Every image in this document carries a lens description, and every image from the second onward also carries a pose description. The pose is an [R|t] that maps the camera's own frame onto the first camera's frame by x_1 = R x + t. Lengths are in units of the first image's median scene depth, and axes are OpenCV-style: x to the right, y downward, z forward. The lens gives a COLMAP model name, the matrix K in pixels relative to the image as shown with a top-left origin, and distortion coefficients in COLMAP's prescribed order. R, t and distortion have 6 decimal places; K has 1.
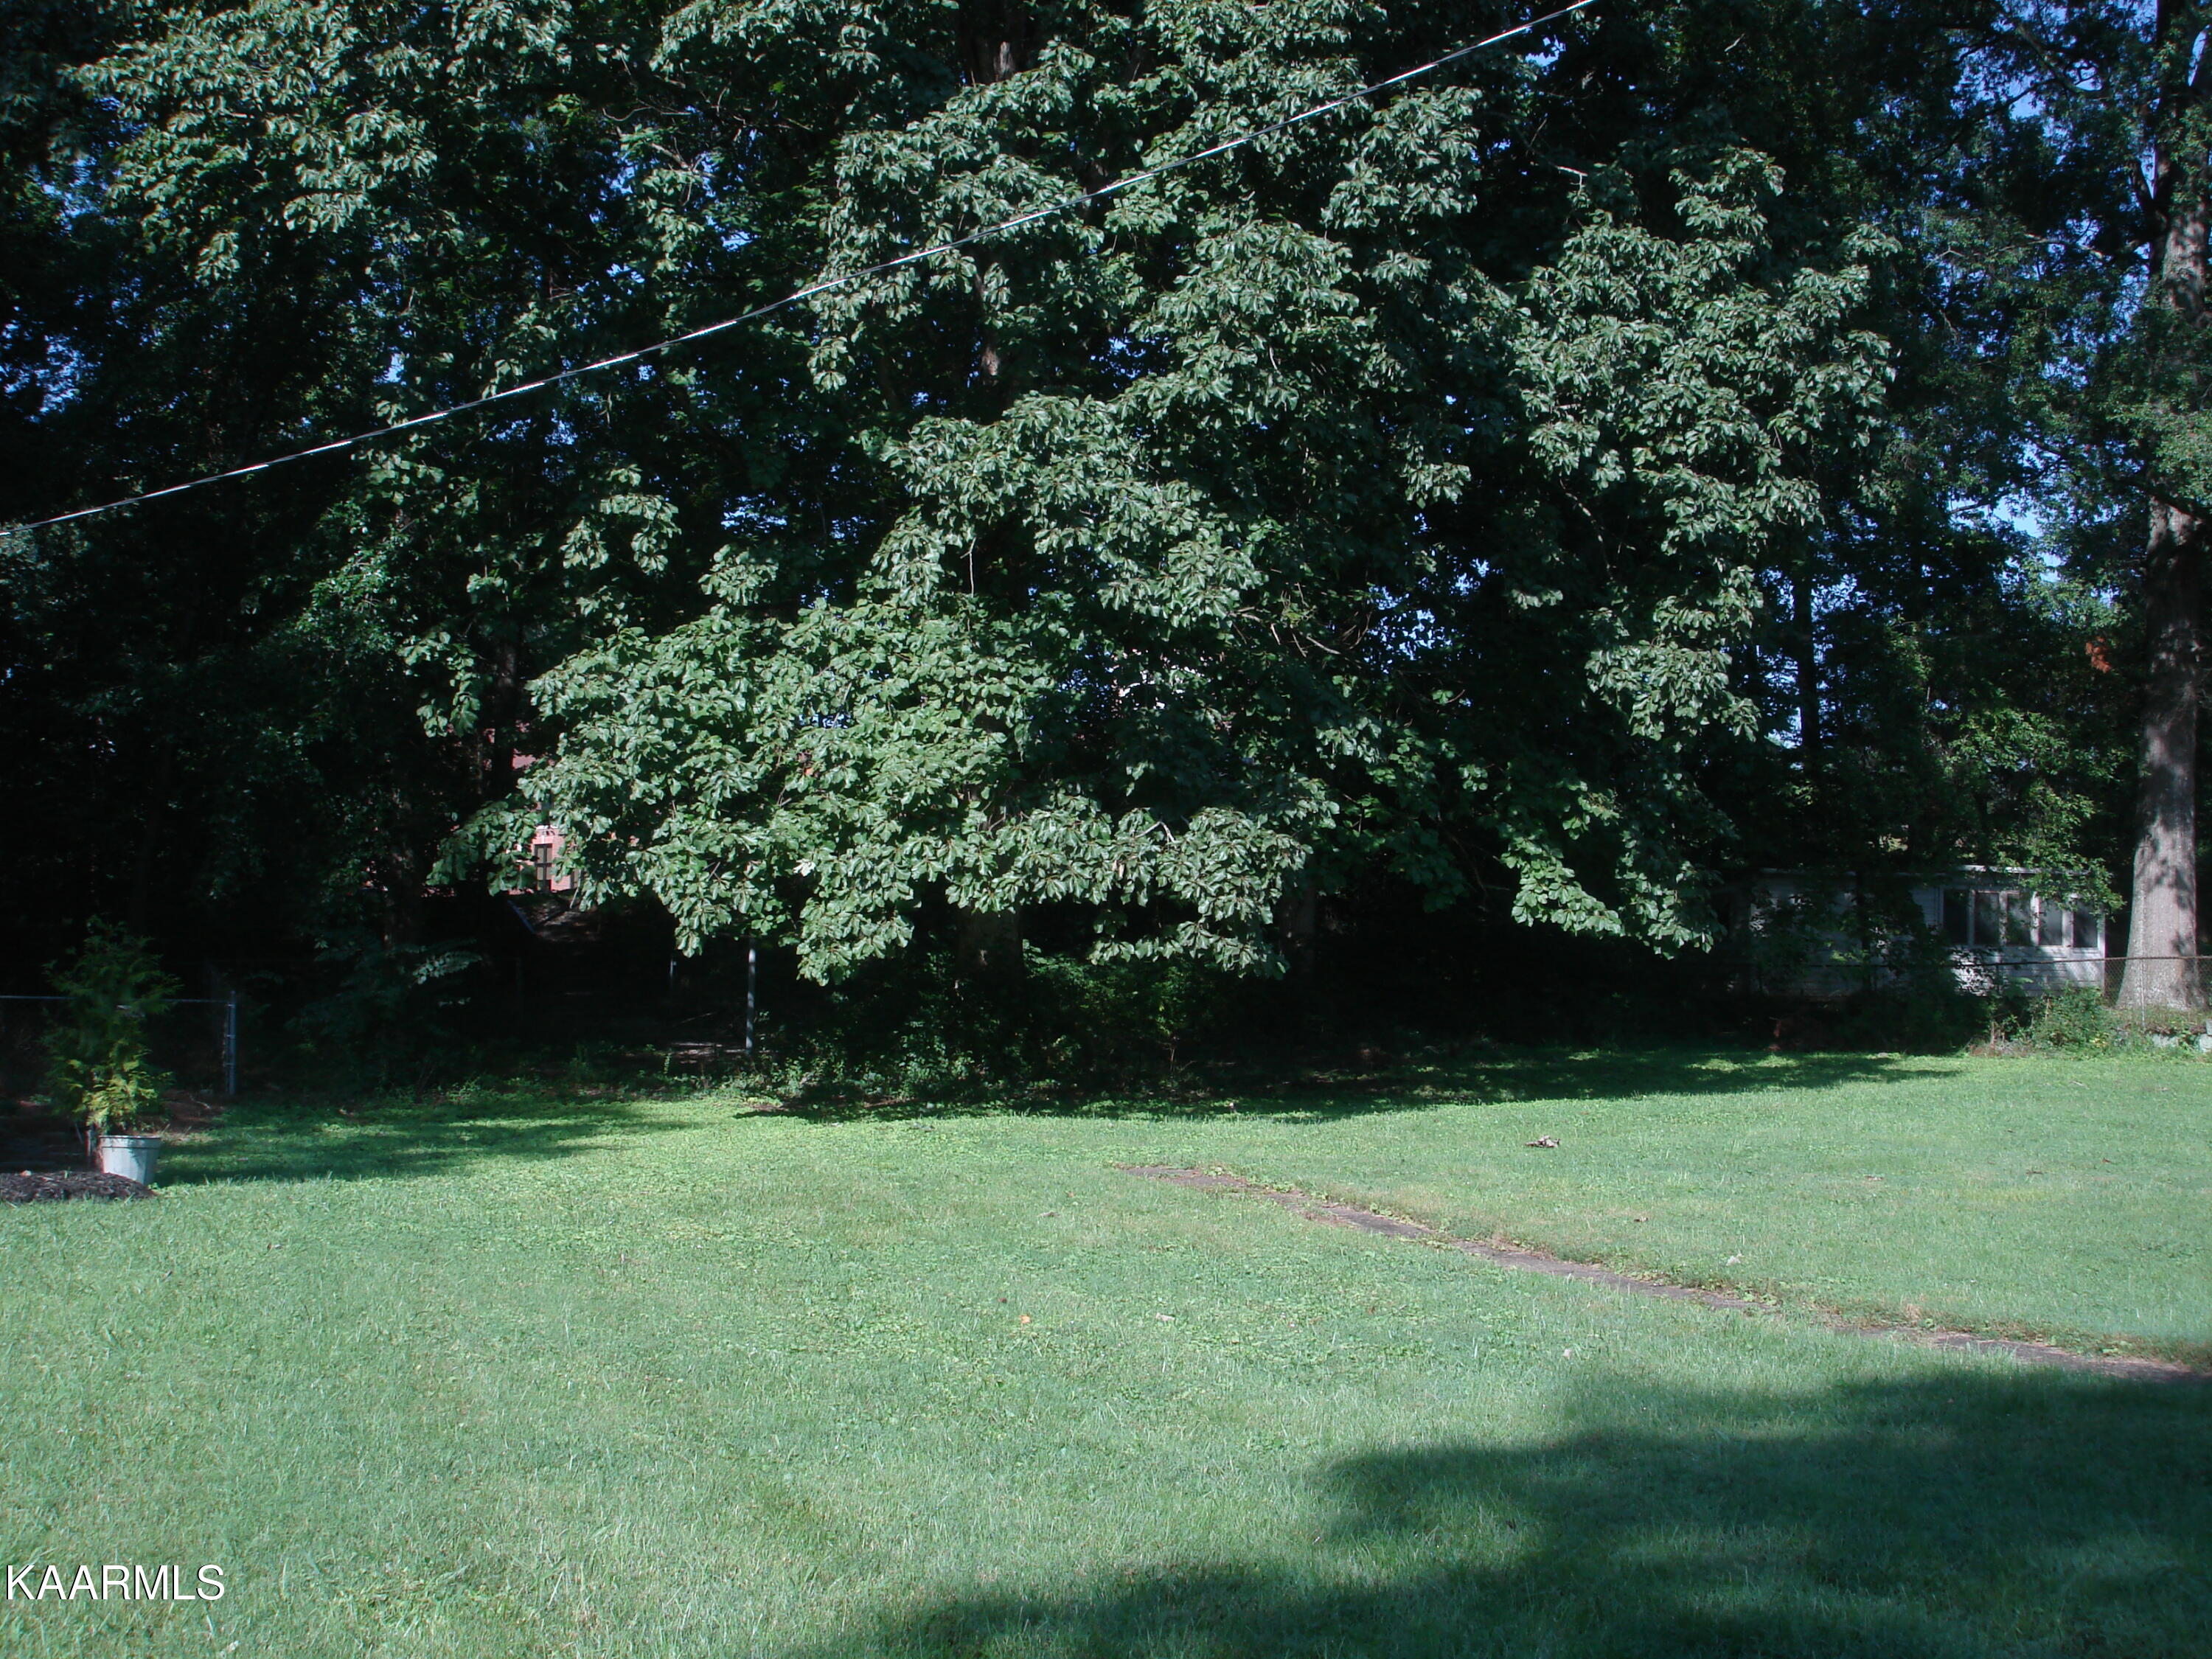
lens RADIAL K [[2605.5, 0, 1158.2], [0, 2605.5, 800.2], [0, 0, 1]] dist [-0.124160, 0.000000]
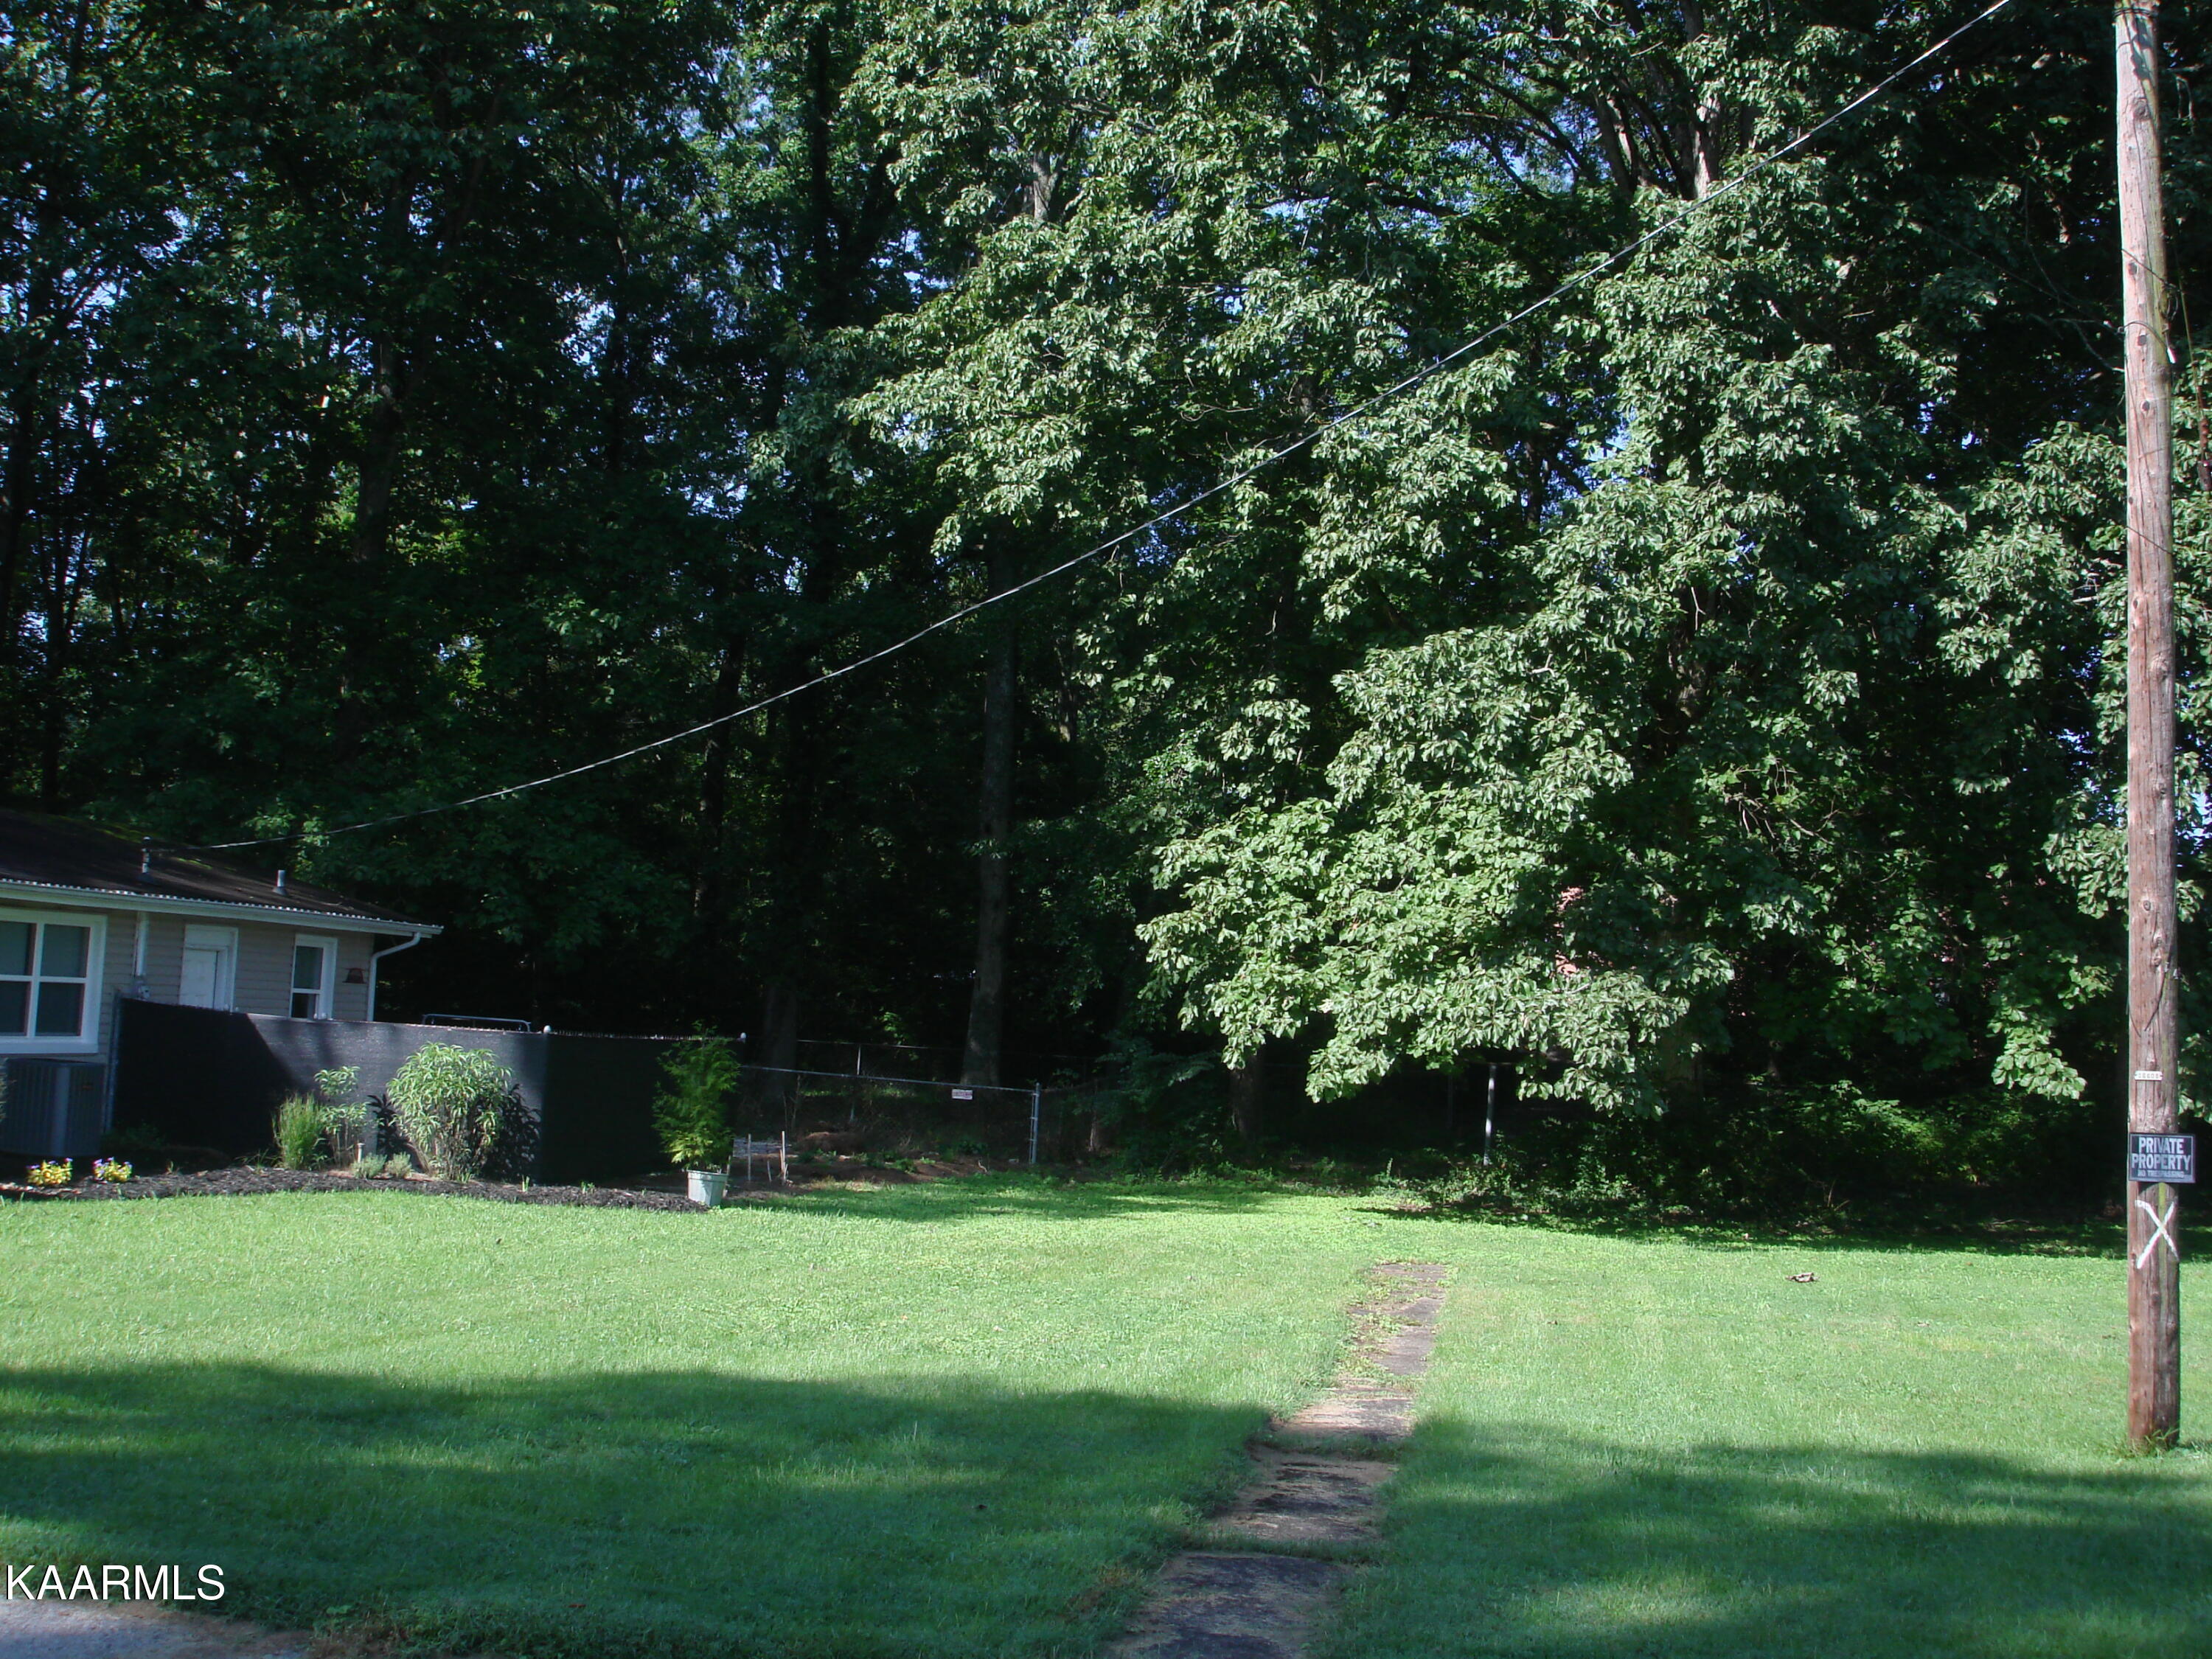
lens RADIAL K [[2605.5, 0, 1084.7], [0, 2605.5, 825.7], [0, 0, 1]] dist [-0.124160, 0.000000]
pose [[0.835818, 0.009408, -0.548926, 0.441187], [-0.026386, 0.999386, -0.023047, -0.027733], [0.548373, 0.033747, 0.835553, -0.106723]]
